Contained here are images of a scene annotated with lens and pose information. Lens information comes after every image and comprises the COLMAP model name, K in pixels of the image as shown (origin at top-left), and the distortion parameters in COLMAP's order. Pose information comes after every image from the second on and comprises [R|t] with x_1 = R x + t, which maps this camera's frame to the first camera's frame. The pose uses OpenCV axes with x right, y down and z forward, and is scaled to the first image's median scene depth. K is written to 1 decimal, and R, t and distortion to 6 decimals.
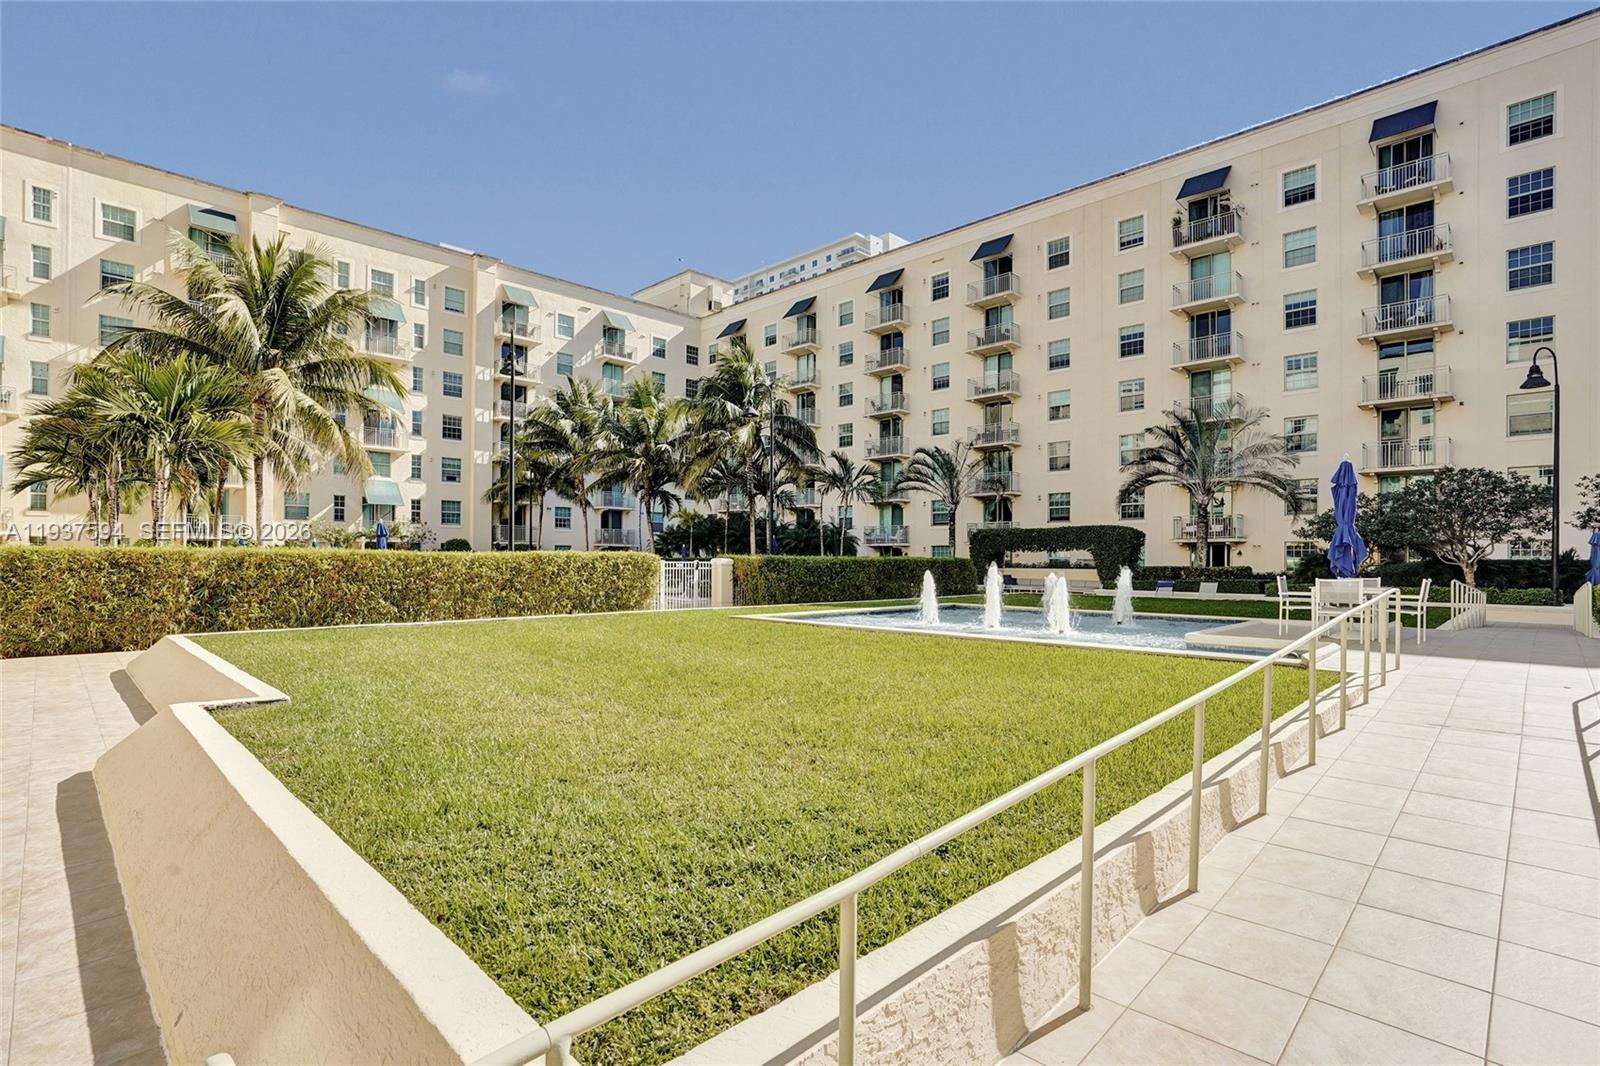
lens RADIAL K [[767.4, 0, 806.6], [0, 767.4, 549.1], [0, 0, 1]] dist [-0.027823, 0.000577]
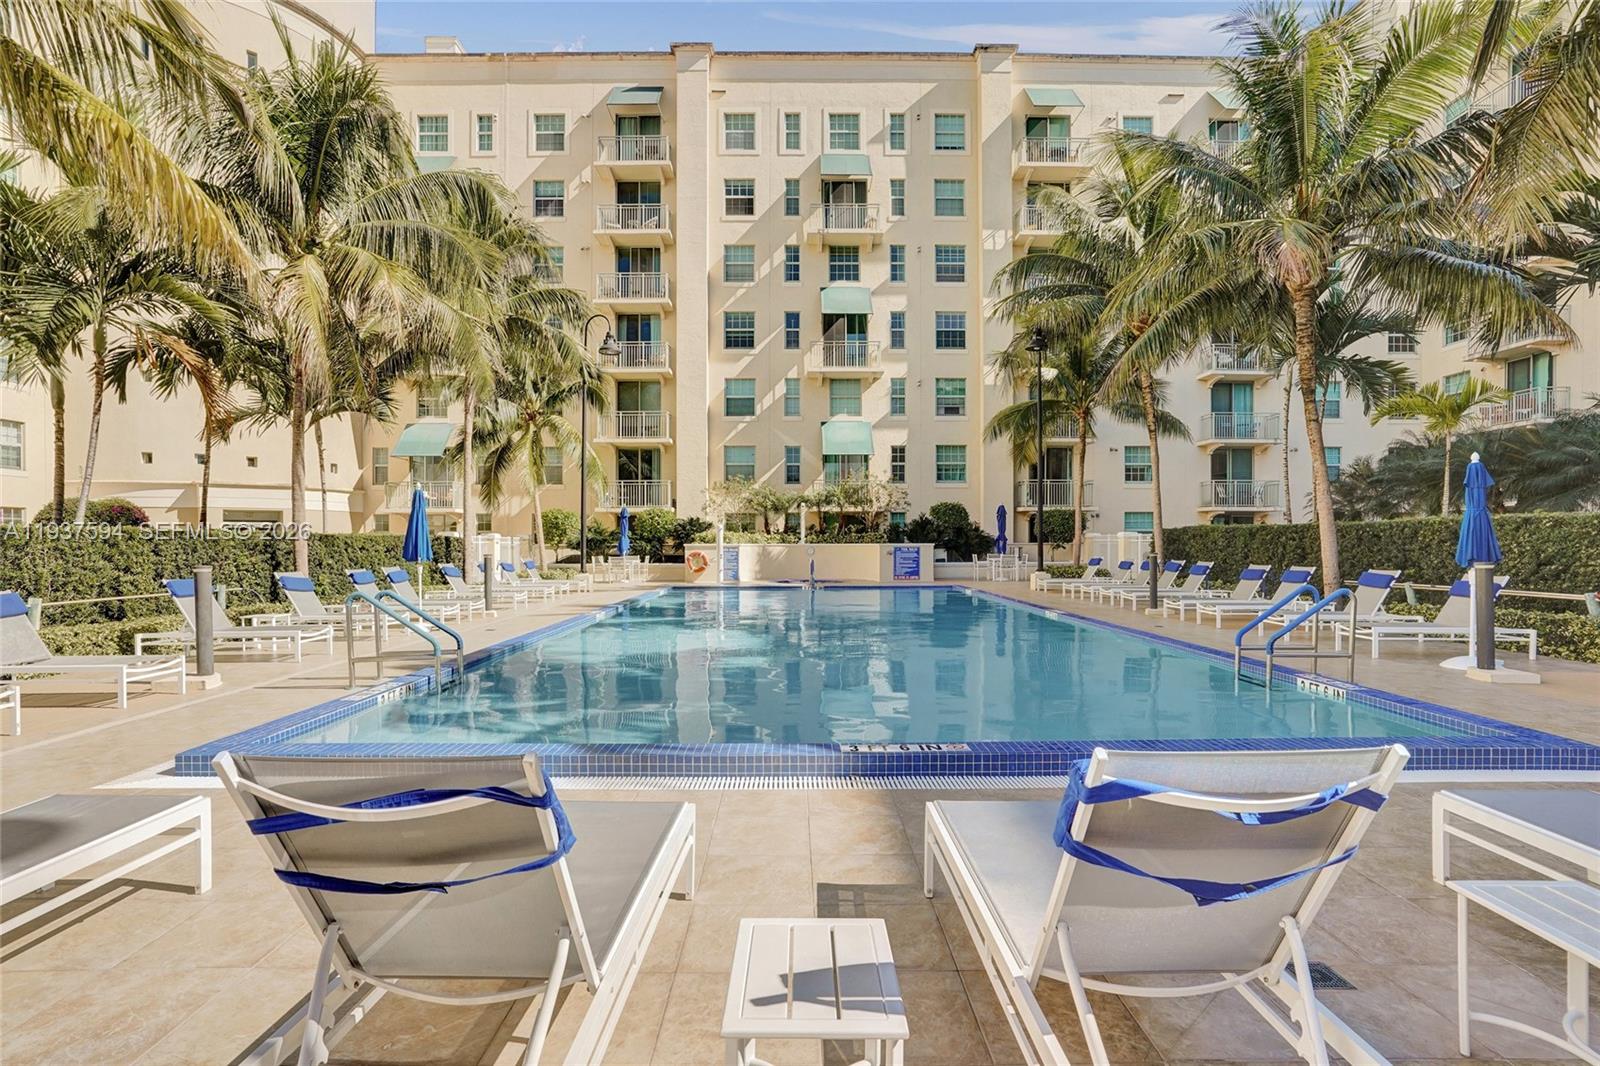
lens RADIAL K [[767.4, 0, 808.0], [0, 767.4, 534.4], [0, 0, 1]] dist [-0.027823, 0.000577]
pose [[0.707148, -0.007241, -0.707029, -0.100307], [0.013985, 0.999895, 0.003747, 0.007182], [0.706928, -0.012537, 0.707175, 0.474068]]
